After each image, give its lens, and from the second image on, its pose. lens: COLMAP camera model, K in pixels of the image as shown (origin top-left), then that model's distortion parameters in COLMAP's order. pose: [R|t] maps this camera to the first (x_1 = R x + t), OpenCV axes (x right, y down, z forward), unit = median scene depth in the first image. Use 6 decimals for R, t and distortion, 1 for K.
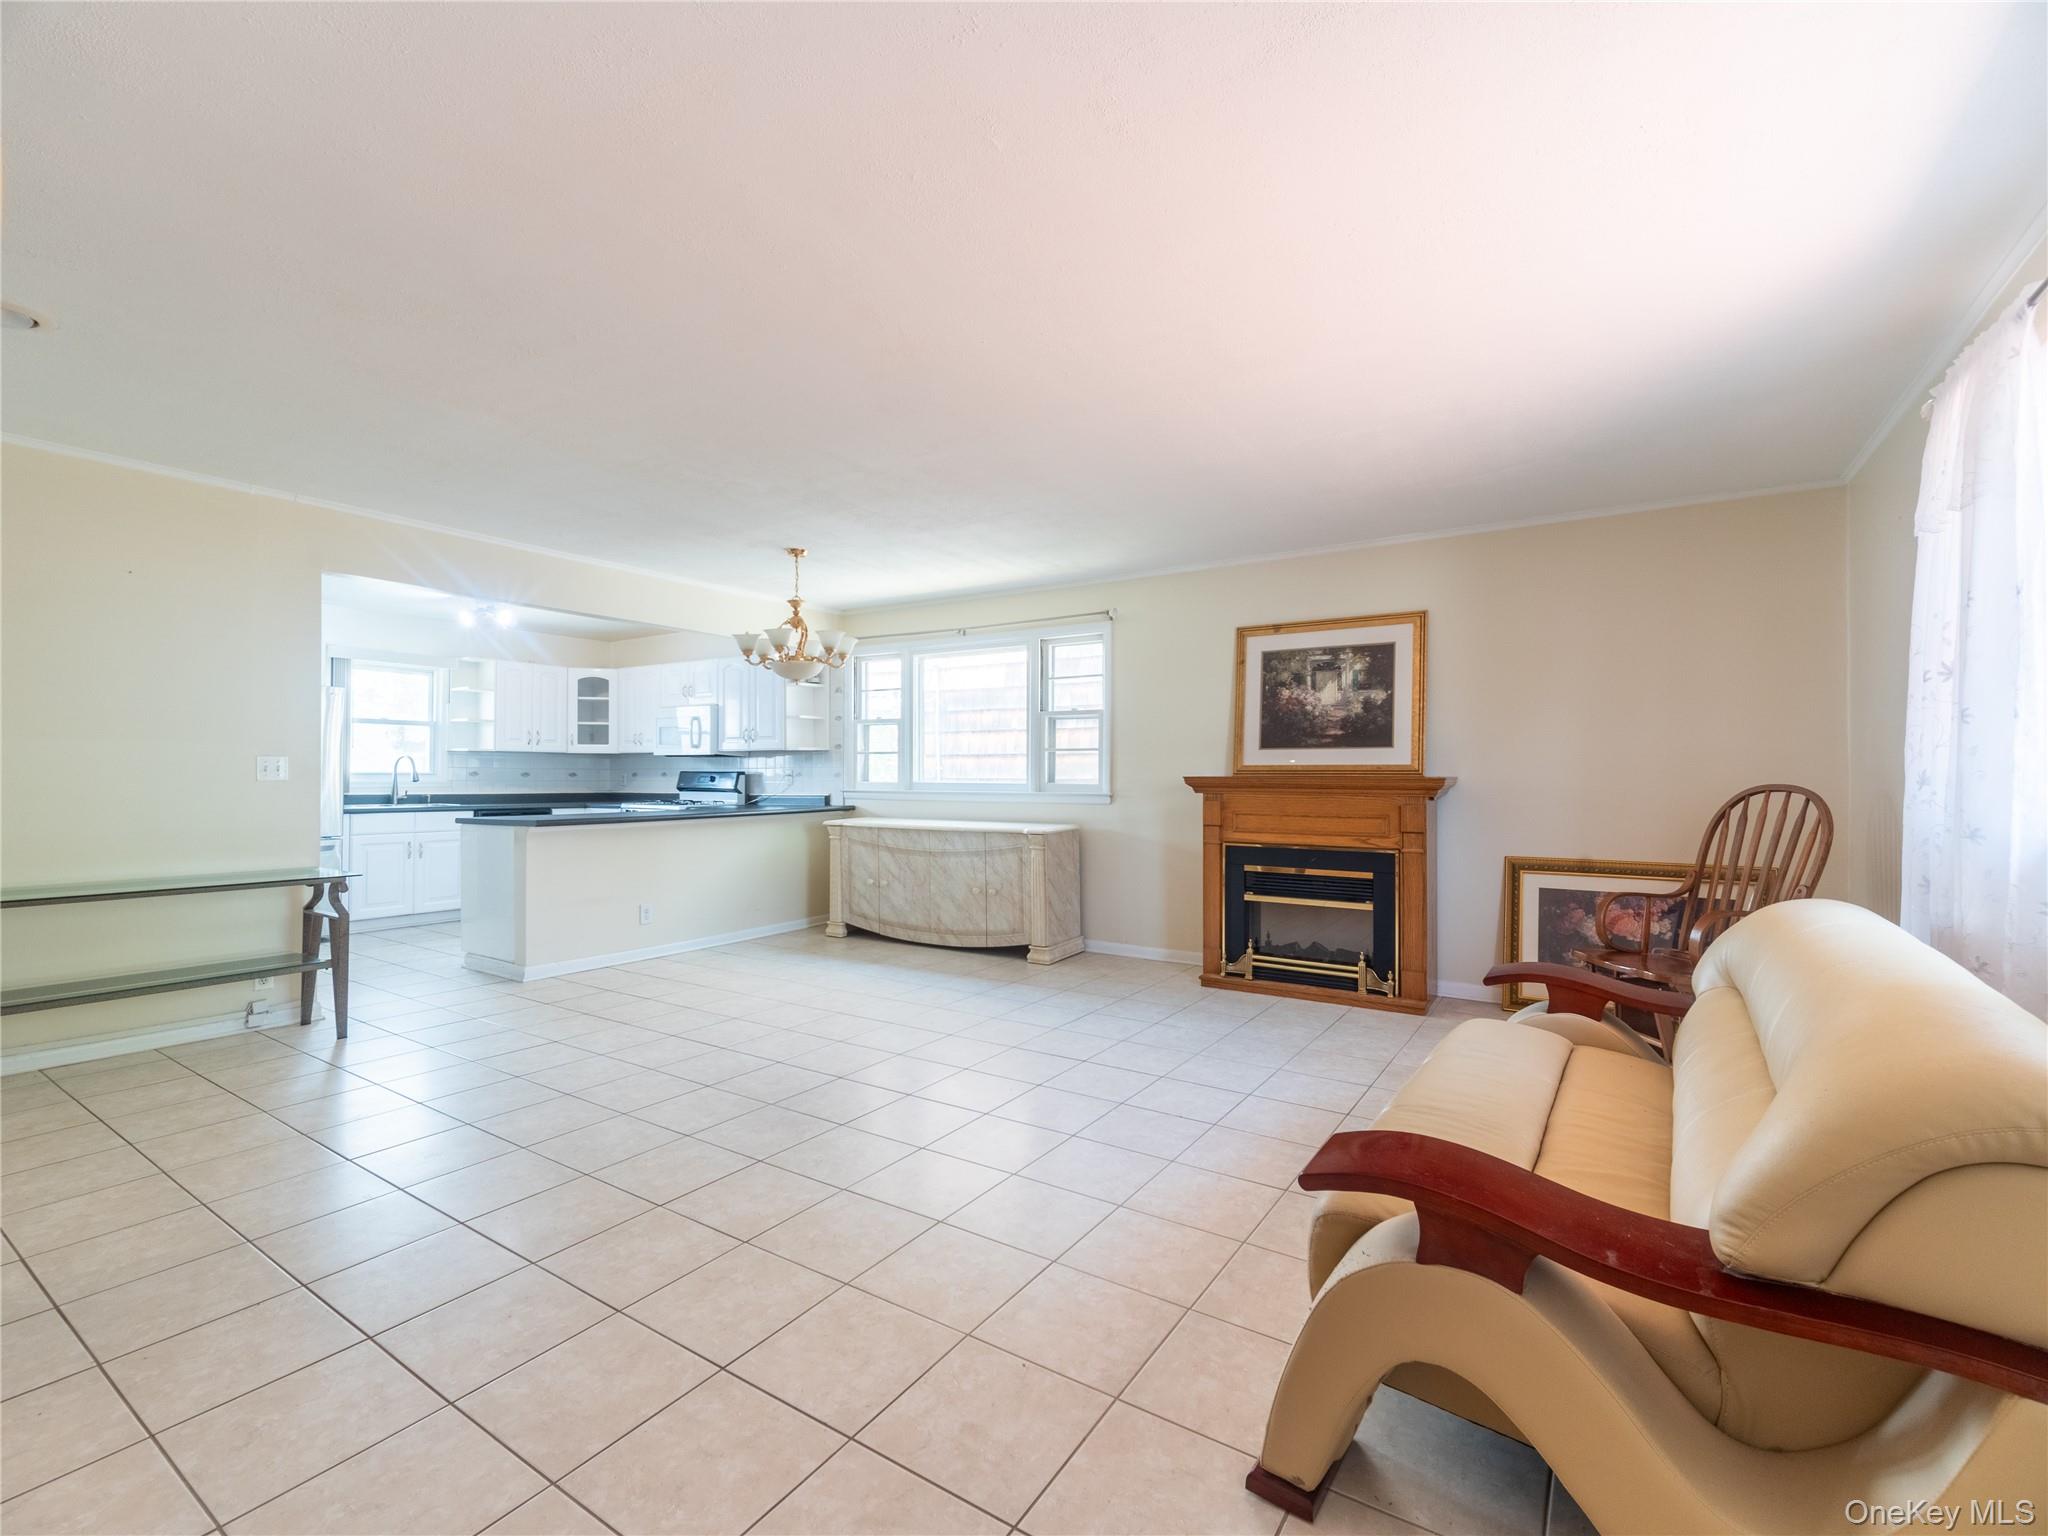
lens RADIAL K [[917.2, 0, 1017.3], [0, 917.2, 769.6], [0, 0, 1]] dist [0.002755, -0.001442]
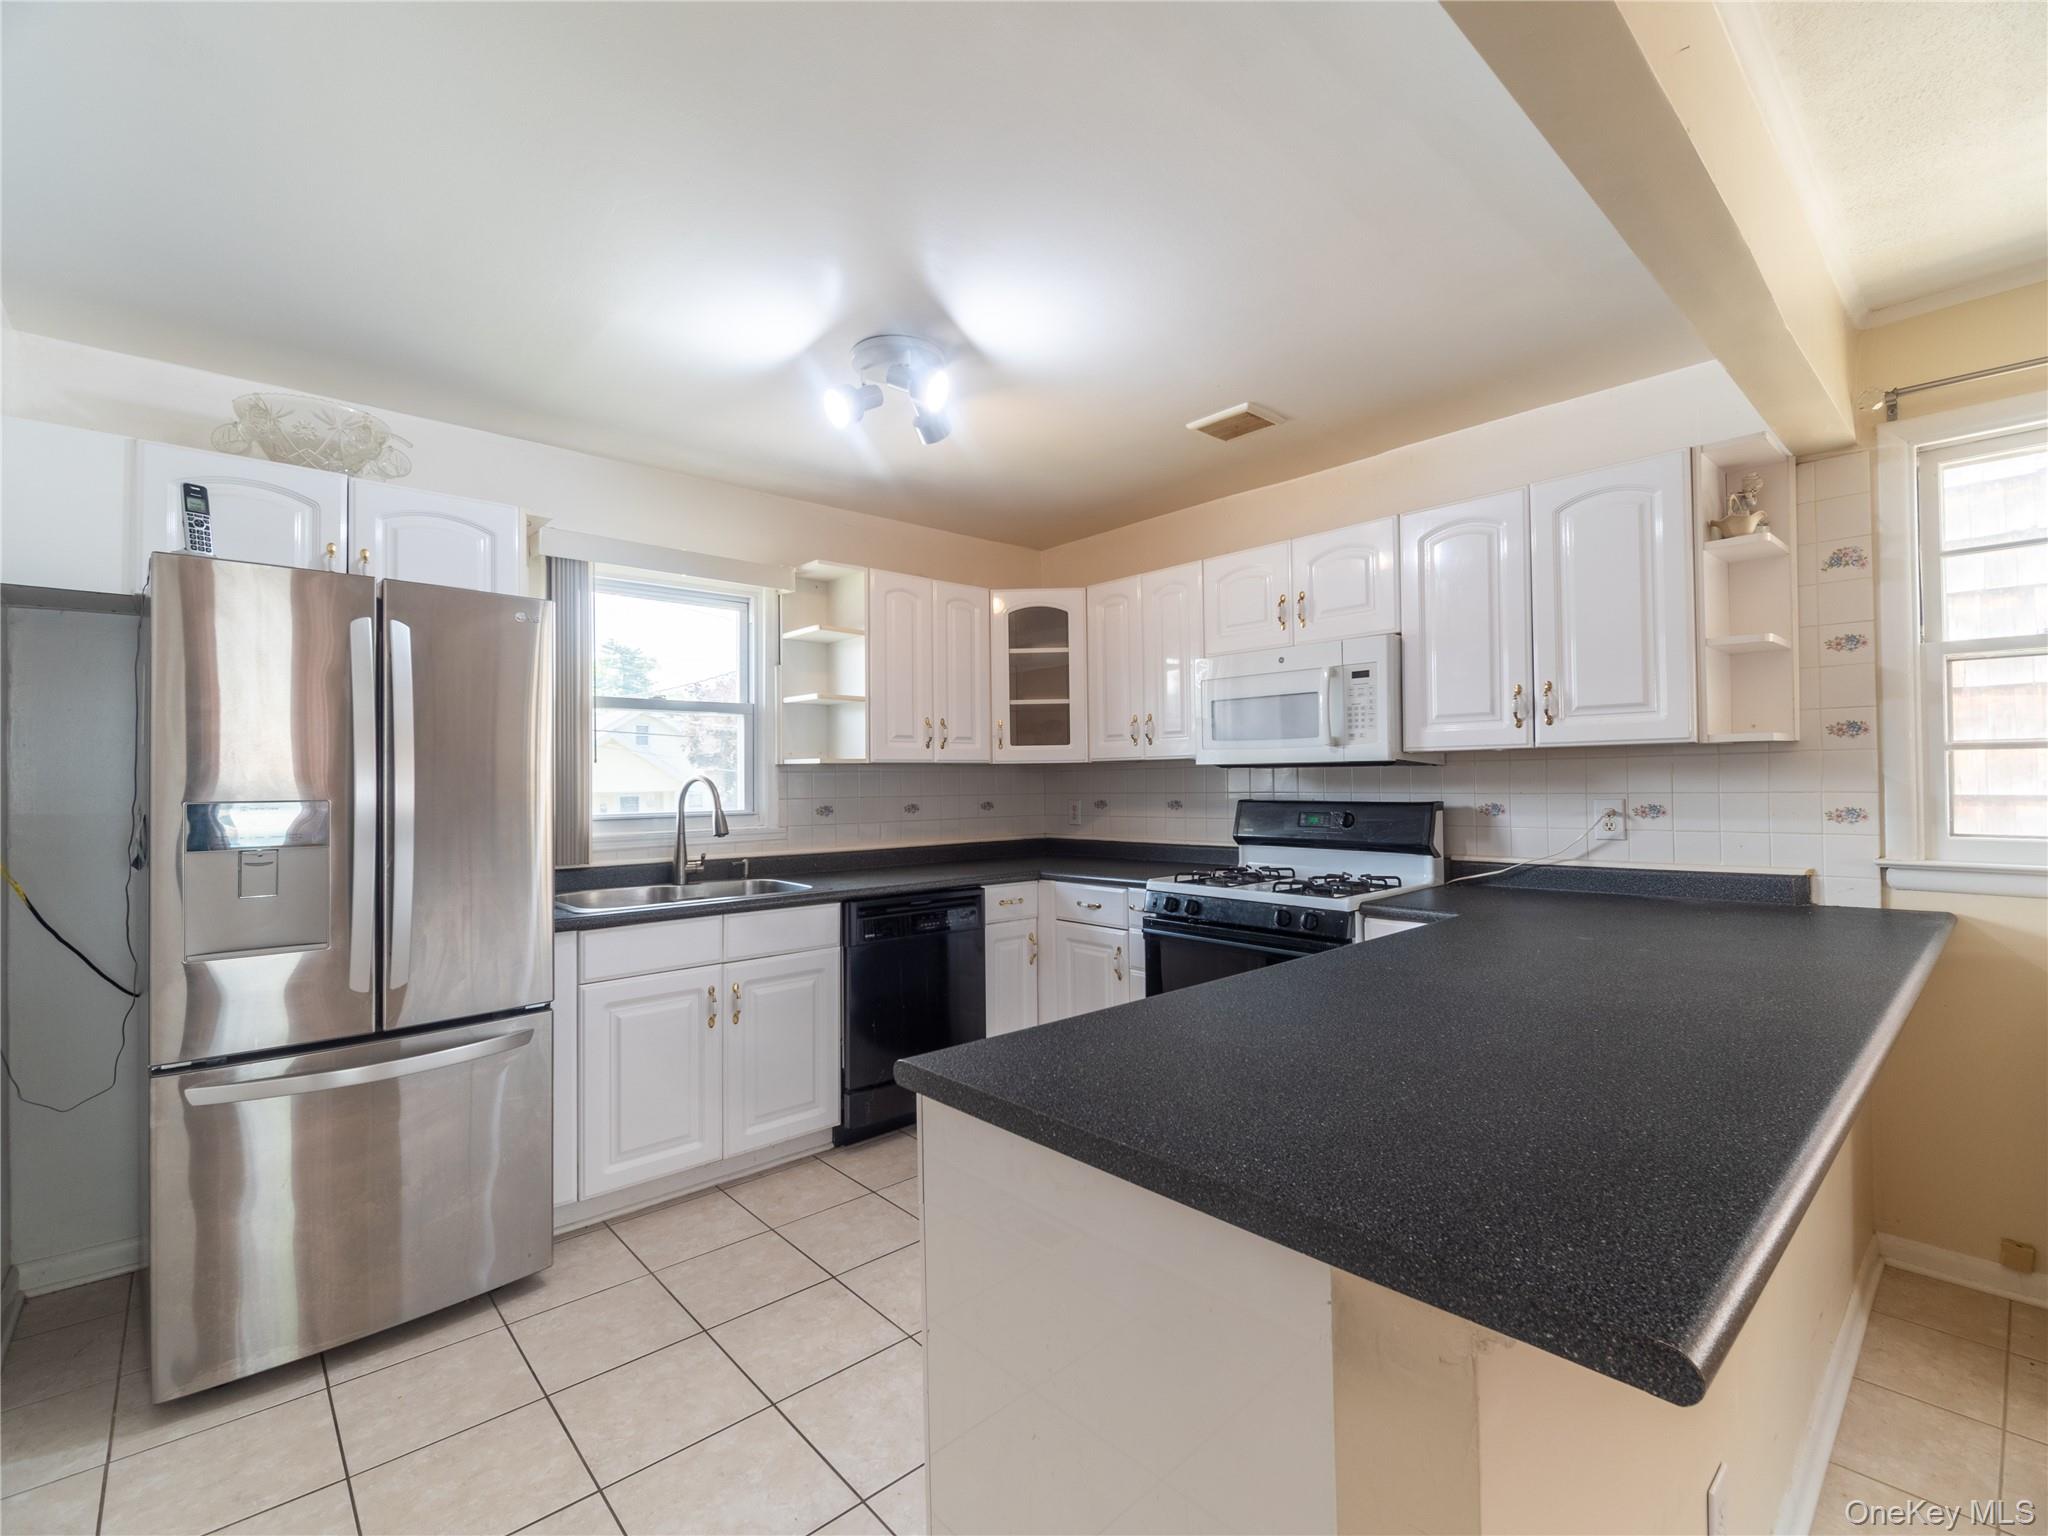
lens RADIAL K [[917.2, 0, 1024.7], [0, 917.2, 769.4], [0, 0, 1]] dist [0.002755, -0.001442]
pose [[0.969728, -0.018135, -0.243513, -0.384799], [0.016753, 0.999830, -0.007748, -0.012162], [0.243612, 0.003434, 0.969867, 0.575617]]
